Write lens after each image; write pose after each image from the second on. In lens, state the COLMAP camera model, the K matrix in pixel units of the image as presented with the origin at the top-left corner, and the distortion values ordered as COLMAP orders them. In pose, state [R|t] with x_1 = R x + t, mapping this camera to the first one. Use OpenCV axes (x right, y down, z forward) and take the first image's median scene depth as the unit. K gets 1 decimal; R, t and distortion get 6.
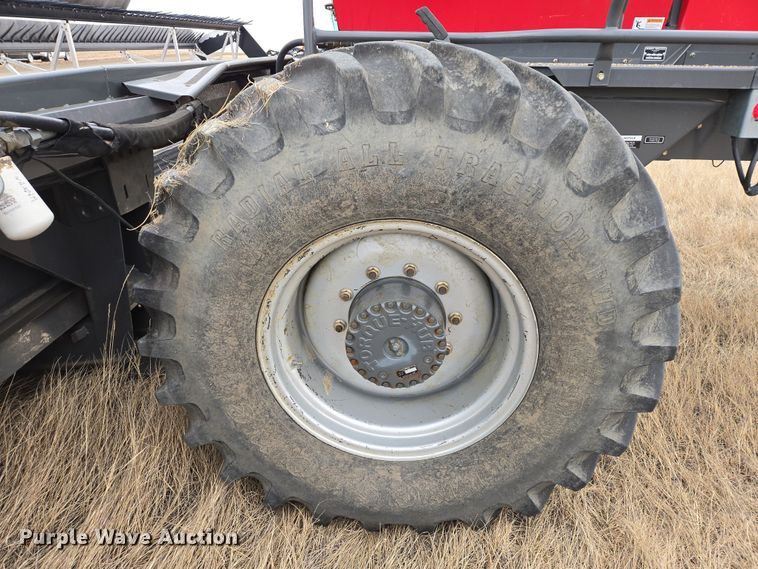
lens RADIAL K [[513.0, 0, 369.2], [0, 513.0, 287.8], [0, 0, 1]] dist [0.019455, -0.006513]
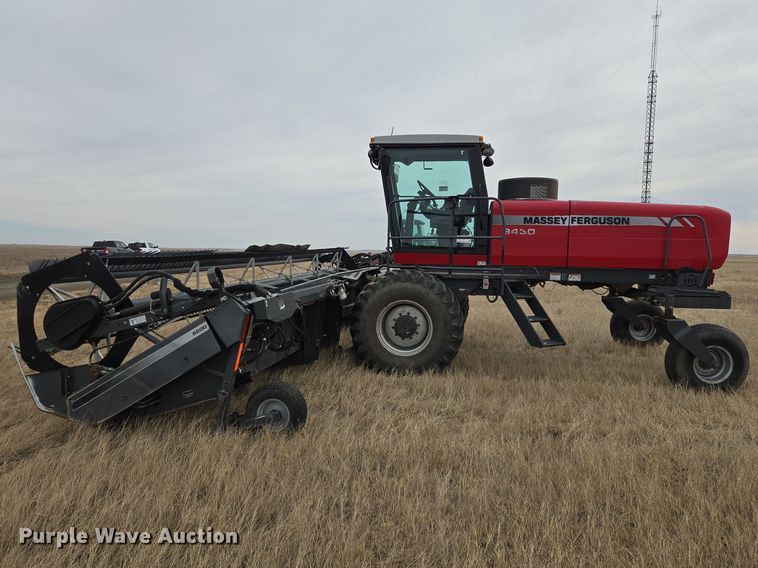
lens RADIAL K [[513.0, 0, 369.2], [0, 513.0, 287.3], [0, 0, 1]] dist [0.019455, -0.006513]
pose [[0.993401, 0.010880, -0.114174, 0.260272], [-0.051381, 0.932222, -0.358220, 1.467360], [0.102538, 0.361722, 0.926630, -3.538438]]
